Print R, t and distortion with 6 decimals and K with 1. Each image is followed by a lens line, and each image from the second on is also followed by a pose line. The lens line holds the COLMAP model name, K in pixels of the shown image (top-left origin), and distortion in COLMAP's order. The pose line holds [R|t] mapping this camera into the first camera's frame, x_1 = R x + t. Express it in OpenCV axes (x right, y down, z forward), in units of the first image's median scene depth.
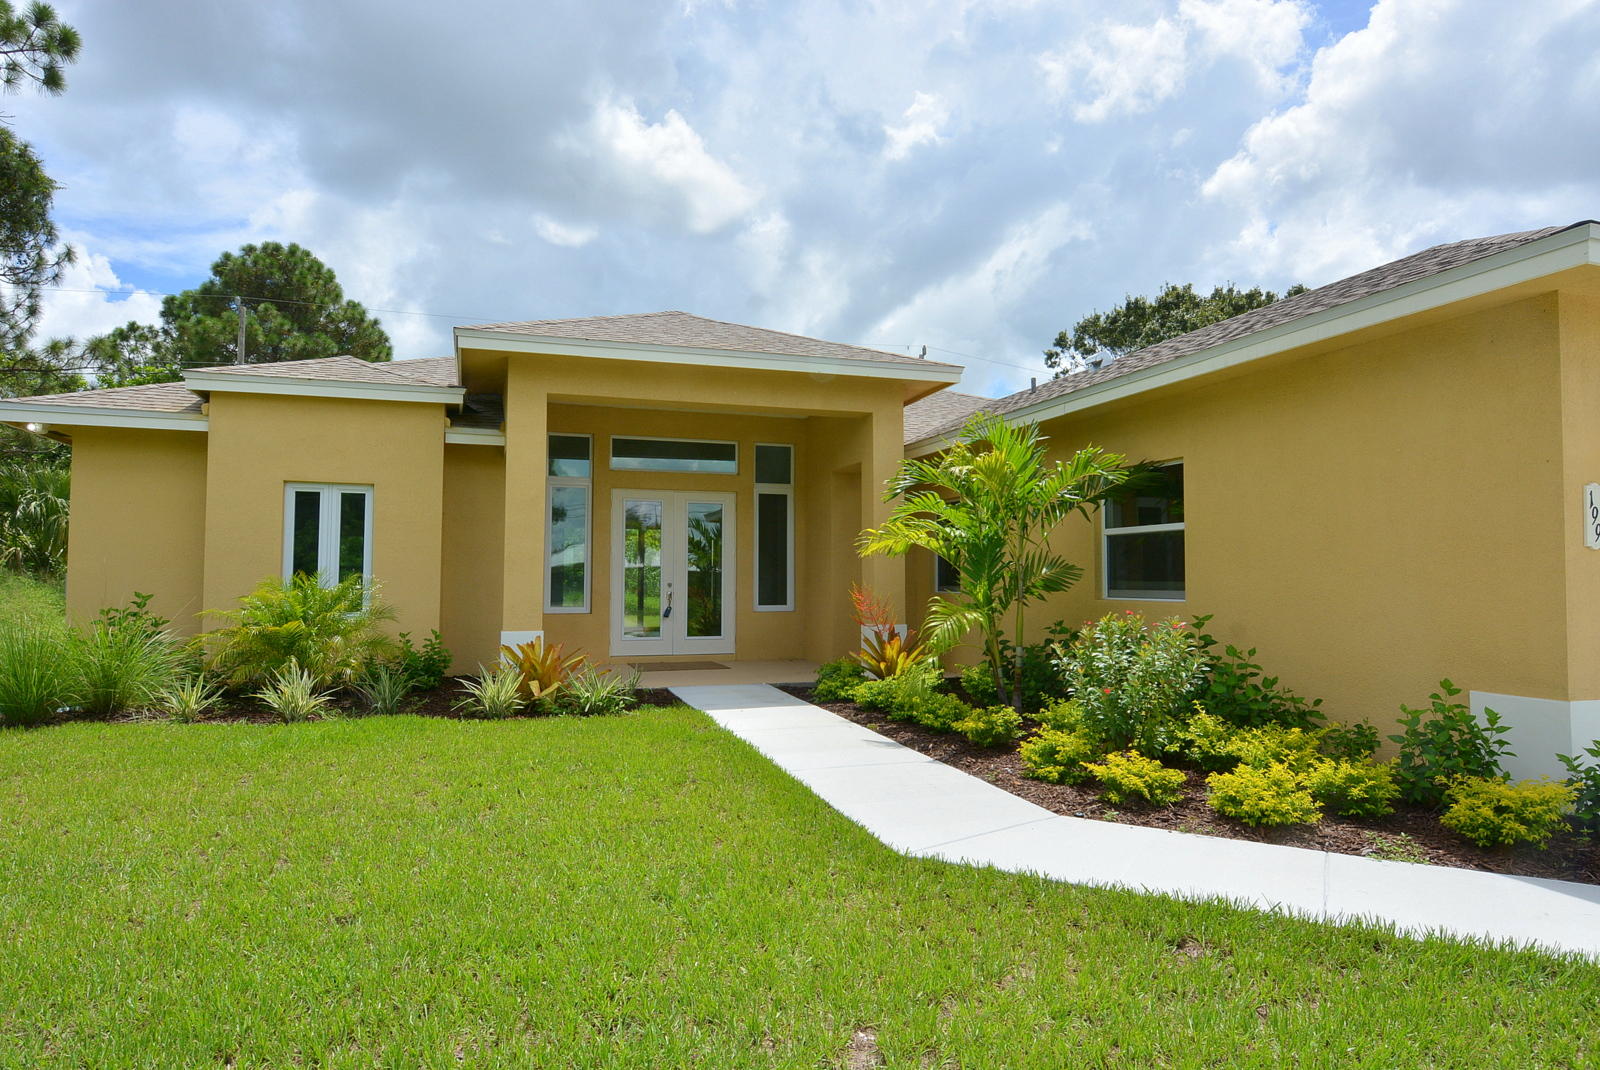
lens RADIAL K [[984.3, 0, 809.2], [0, 984.3, 536.8], [0, 0, 1]] dist [0.047255, -0.051091]
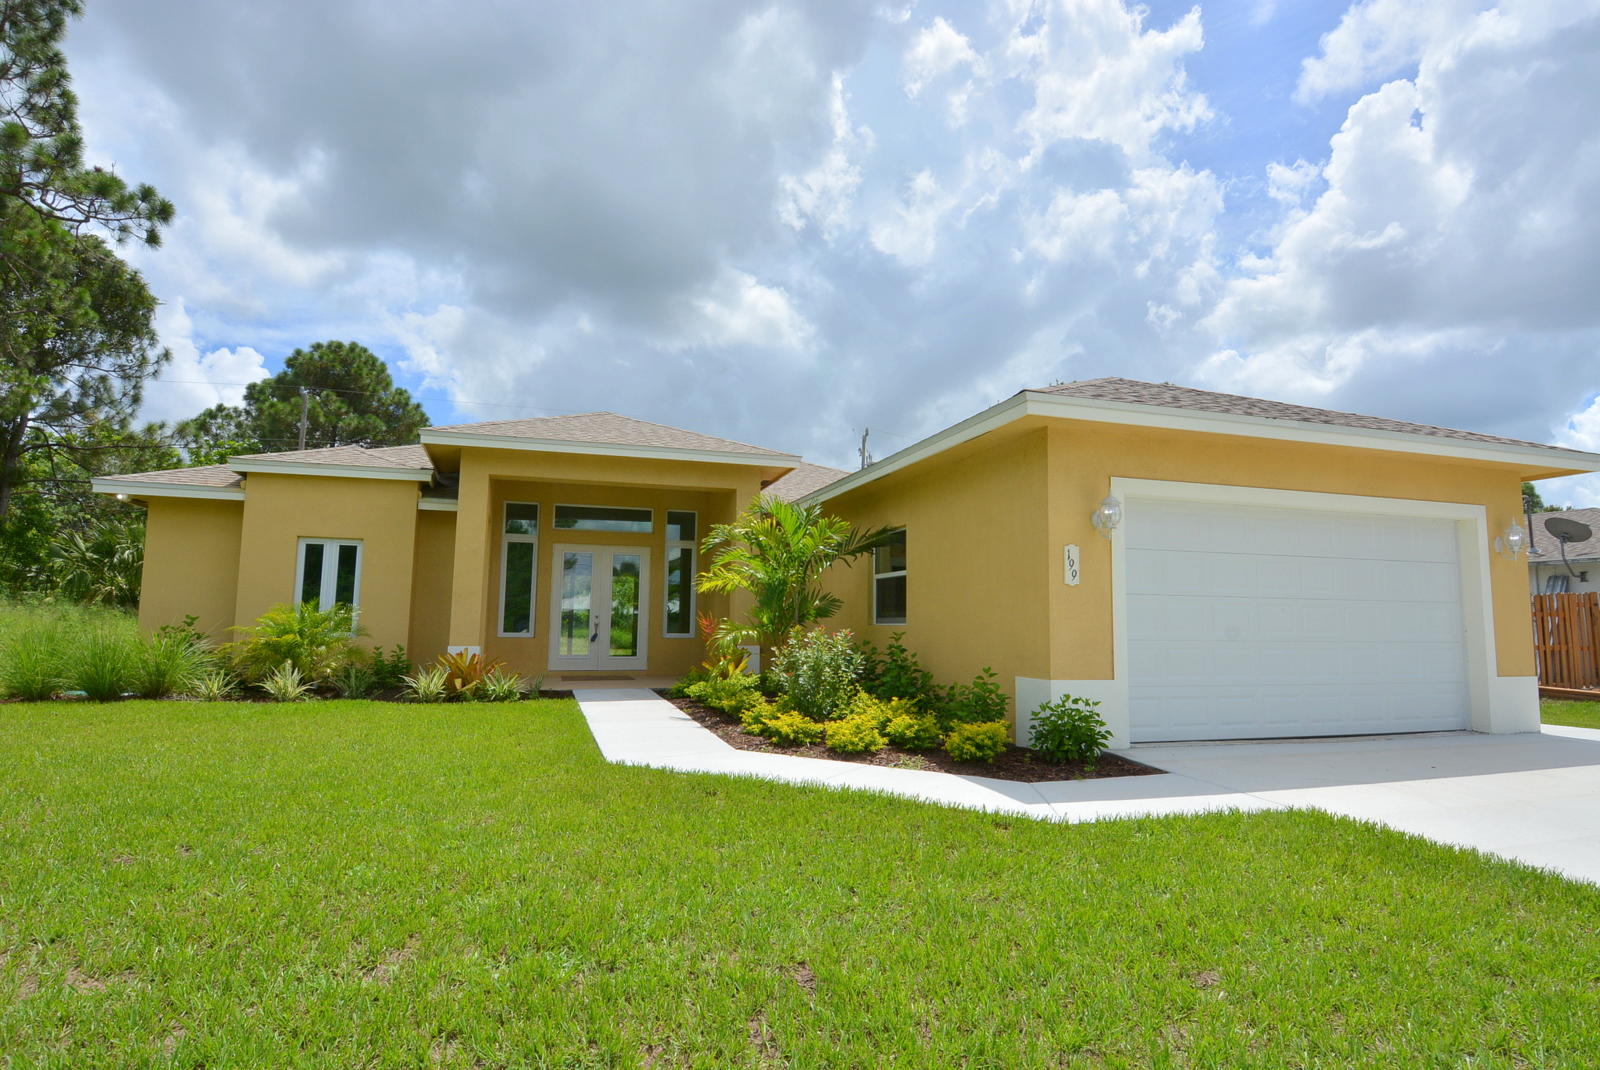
lens RADIAL K [[857.3, 0, 800.0], [0, 857.3, 535.0], [0, 0, 1]] dist [0.038347, -0.048637]
pose [[0.999952, 0.008140, -0.005444, 0.154650], [-0.008456, 0.998110, -0.060873, 0.008371], [0.004938, 0.060916, 0.998131, -0.173178]]
